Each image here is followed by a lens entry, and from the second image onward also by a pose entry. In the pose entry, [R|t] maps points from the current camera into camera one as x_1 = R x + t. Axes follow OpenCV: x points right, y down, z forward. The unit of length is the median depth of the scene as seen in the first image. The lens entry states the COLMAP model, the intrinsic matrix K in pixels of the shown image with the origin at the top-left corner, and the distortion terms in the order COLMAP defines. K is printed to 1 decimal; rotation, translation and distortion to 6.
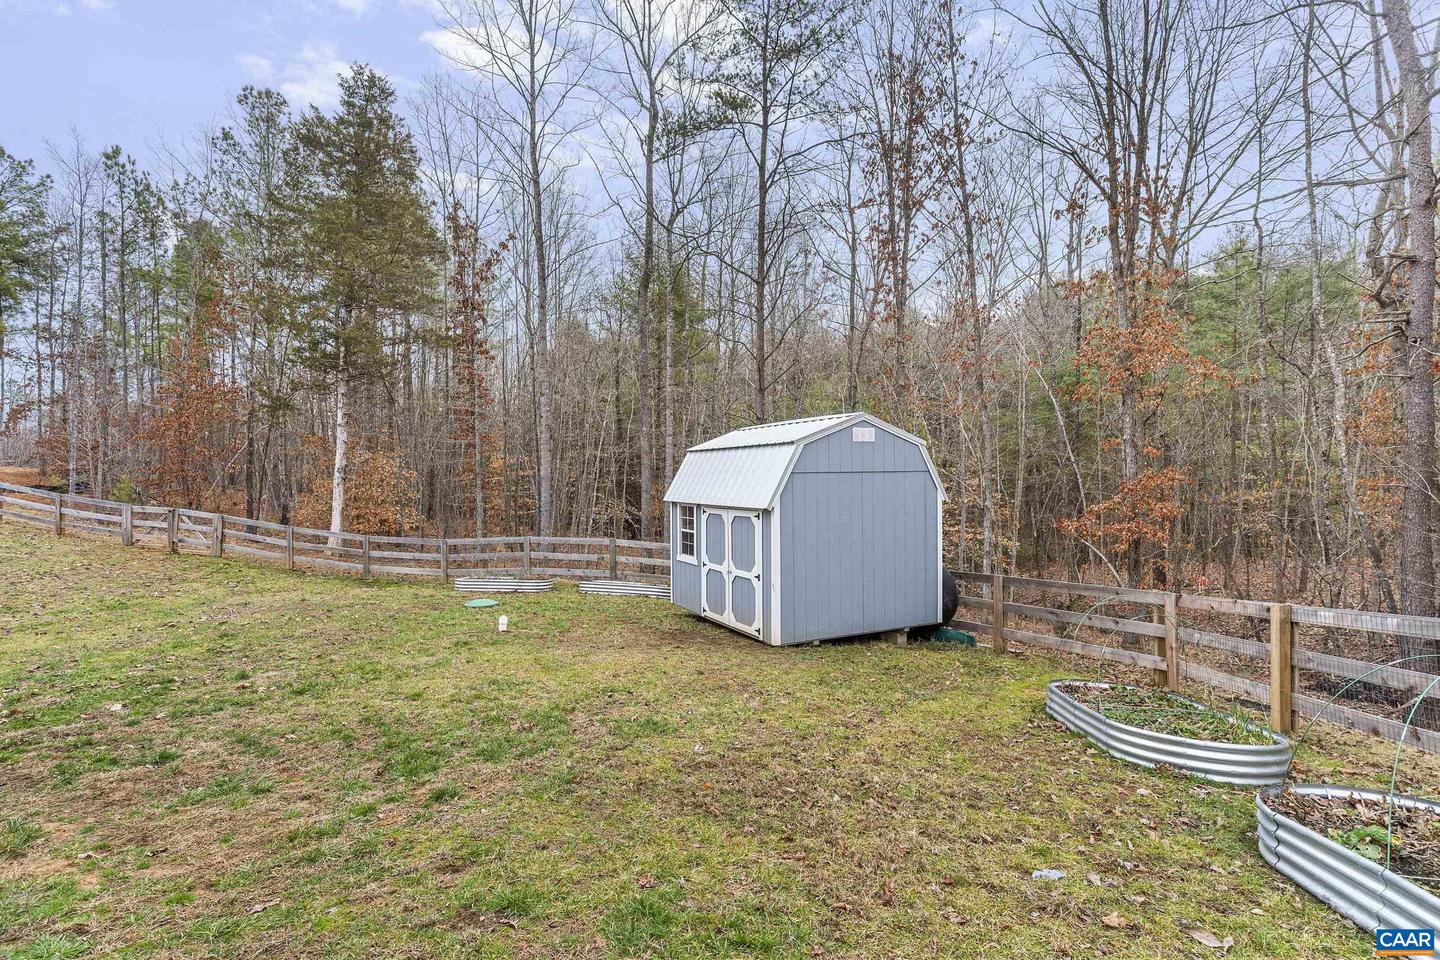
lens RADIAL K [[699.5, 0, 708.6], [0, 699.5, 477.7], [0, 0, 1]] dist [0.002949, -0.000791]
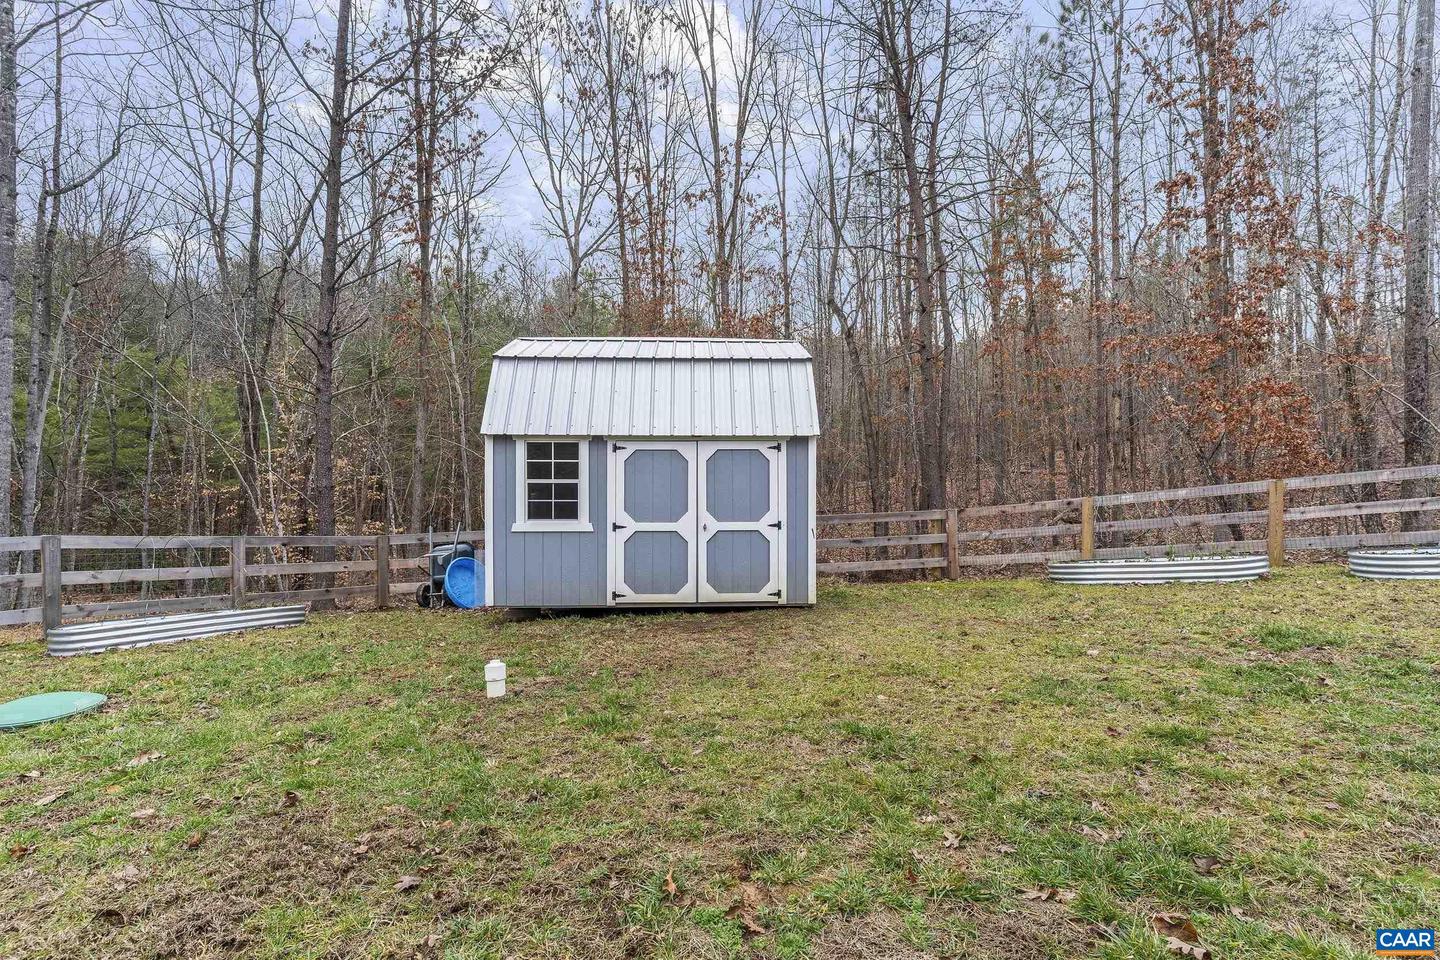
lens RADIAL K [[699.5, 0, 709.8], [0, 699.5, 476.8], [0, 0, 1]] dist [0.002949, -0.000791]
pose [[0.397735, 0.001520, 0.917499, -0.586462], [-0.003035, 0.999995, -0.000341, 0.075906], [-0.917495, -0.002649, 0.397738, 0.651762]]
